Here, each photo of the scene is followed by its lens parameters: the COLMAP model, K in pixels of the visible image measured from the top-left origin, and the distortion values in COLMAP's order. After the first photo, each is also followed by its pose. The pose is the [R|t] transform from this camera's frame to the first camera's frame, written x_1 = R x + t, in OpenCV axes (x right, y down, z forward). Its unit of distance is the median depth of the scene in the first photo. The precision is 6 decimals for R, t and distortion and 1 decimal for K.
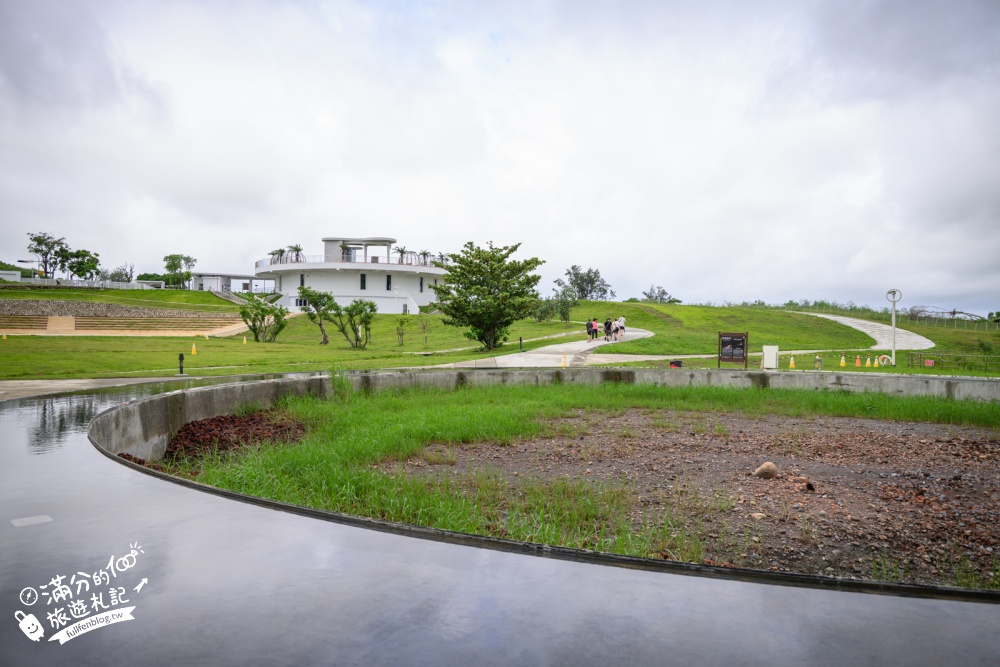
lens RADIAL K [[676.3, 0, 504.6], [0, 676.3, 334.1], [0, 0, 1]] dist [0.000500, 0.000711]
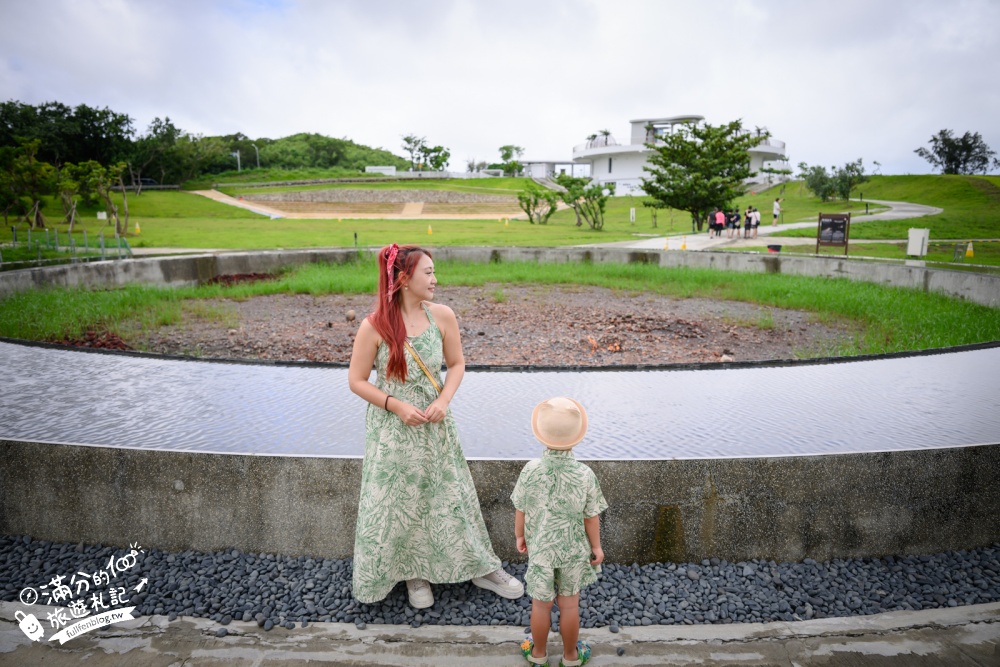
lens RADIAL K [[676.3, 0, 503.5], [0, 676.3, 335.6], [0, 0, 1]] dist [0.000500, 0.000711]
pose [[0.860646, 0.083879, -0.502247, 0.130340], [0.004879, 0.984936, 0.172853, -0.000058], [0.509180, -0.151215, 0.847272, -0.003725]]
